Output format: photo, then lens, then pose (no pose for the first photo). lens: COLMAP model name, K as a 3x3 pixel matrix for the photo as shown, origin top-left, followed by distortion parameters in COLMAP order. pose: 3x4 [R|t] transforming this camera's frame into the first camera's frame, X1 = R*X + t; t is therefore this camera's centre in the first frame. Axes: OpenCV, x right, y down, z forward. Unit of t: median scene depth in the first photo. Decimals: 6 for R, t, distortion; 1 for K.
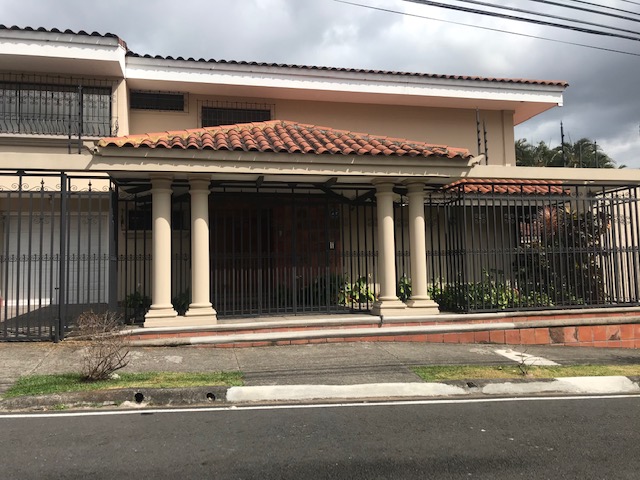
lens RADIAL K [[551.7, 0, 320.0], [0, 551.7, 240.0], [0, 0, 1]] dist [0.045182, -0.001719]
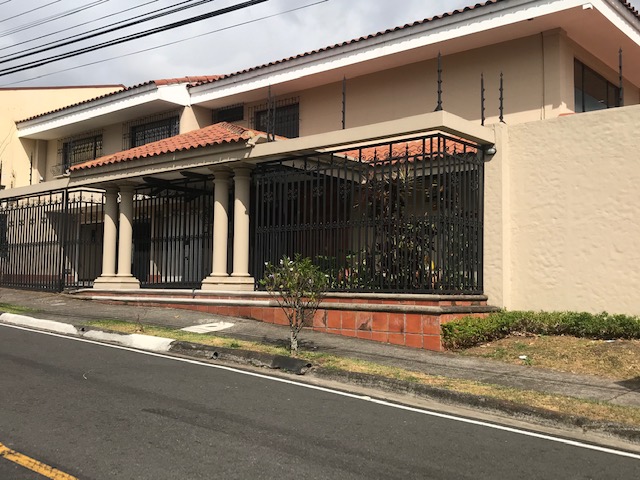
lens RADIAL K [[690.8, 0, 320.0], [0, 690.8, 240.0], [0, 0, 1]] dist [-0.142319, 0.000788]
pose [[0.574547, -0.005161, -0.818455, 1.367186], [0.045198, 0.998654, 0.025431, 0.012541], [0.817223, -0.051604, 0.574007, 0.355127]]
